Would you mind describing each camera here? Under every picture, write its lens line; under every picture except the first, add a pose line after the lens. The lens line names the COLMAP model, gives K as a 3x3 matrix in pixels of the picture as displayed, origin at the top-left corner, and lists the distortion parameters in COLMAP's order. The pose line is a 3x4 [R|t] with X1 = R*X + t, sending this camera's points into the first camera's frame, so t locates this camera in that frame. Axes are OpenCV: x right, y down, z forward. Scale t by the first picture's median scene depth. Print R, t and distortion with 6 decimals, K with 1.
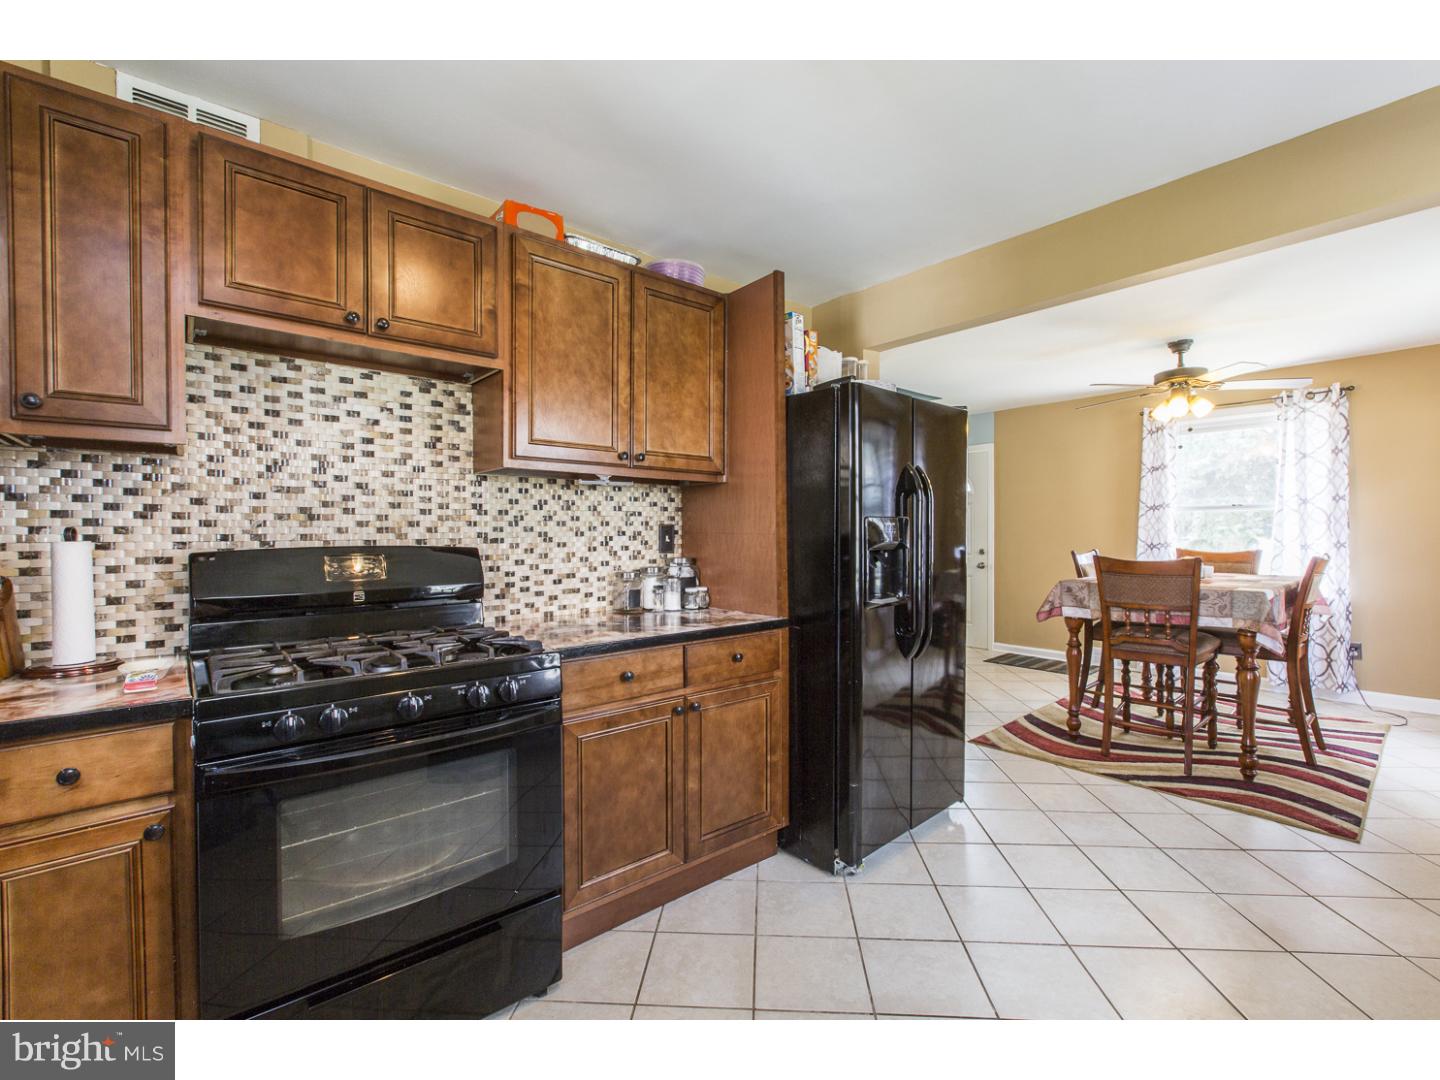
lens RADIAL K [[635.4, 0, 720.0], [0, 635.4, 540.0], [0, 0, 1]] dist [0.002608, -0.001285]
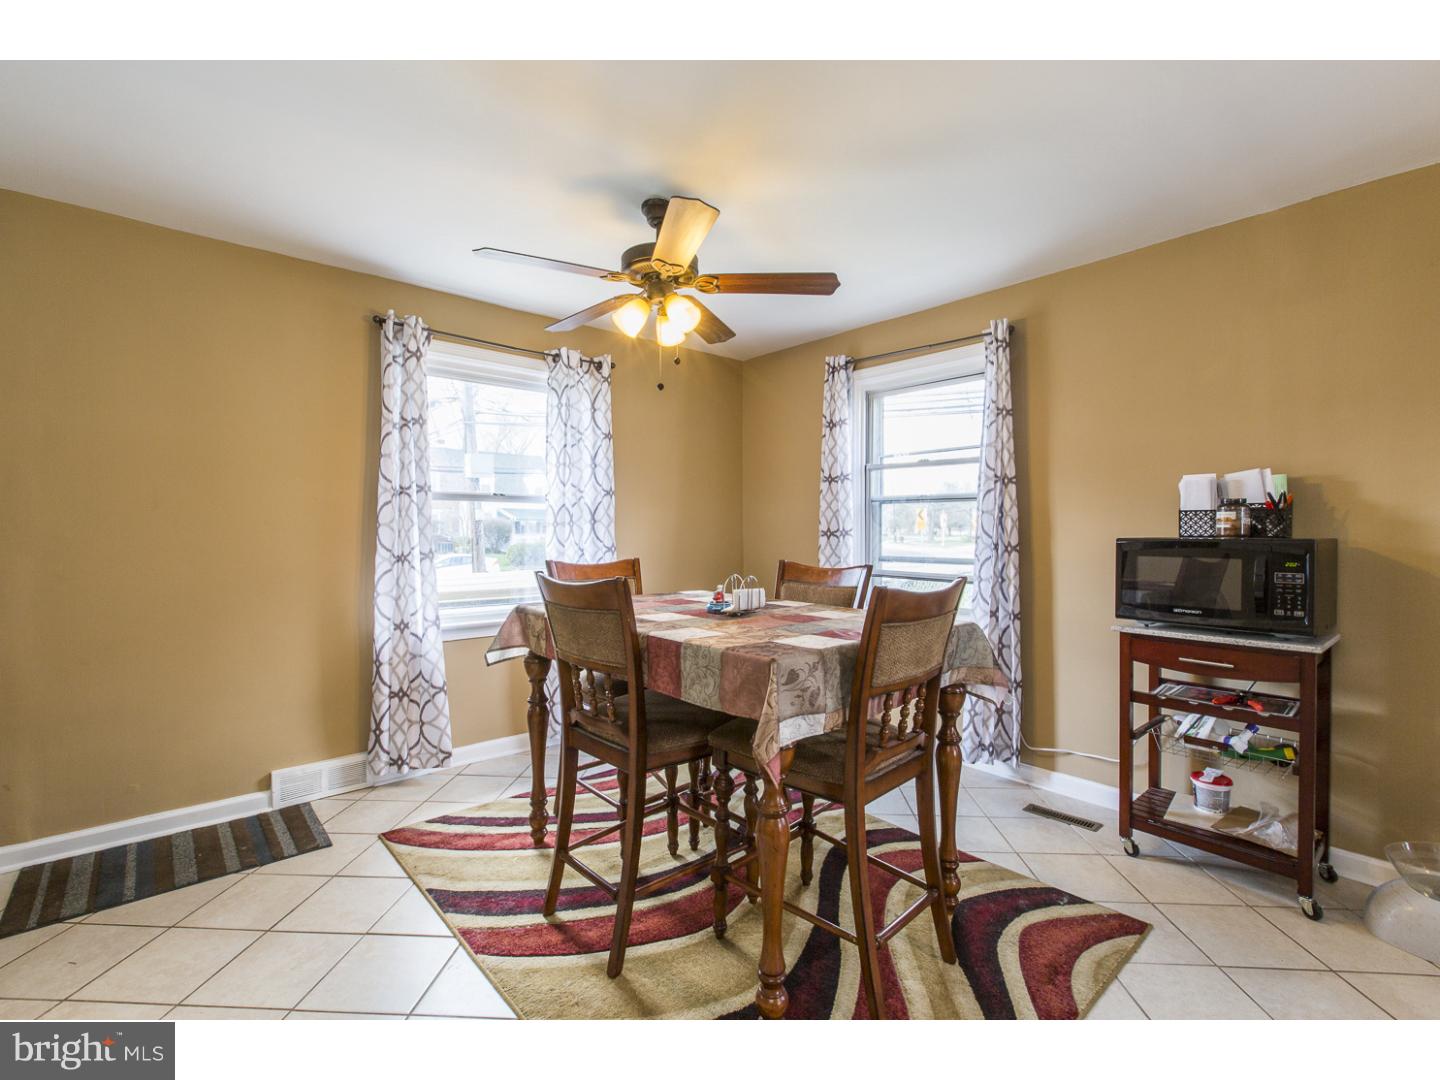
lens RADIAL K [[635.4, 0, 720.0], [0, 635.4, 540.0], [0, 0, 1]] dist [0.002608, -0.001285]
pose [[0.001720, -0.012262, 0.999923, 0.140094], [0.017310, 0.999775, 0.012231, -0.011958], [-0.999849, 0.017287, 0.001931, 0.940695]]
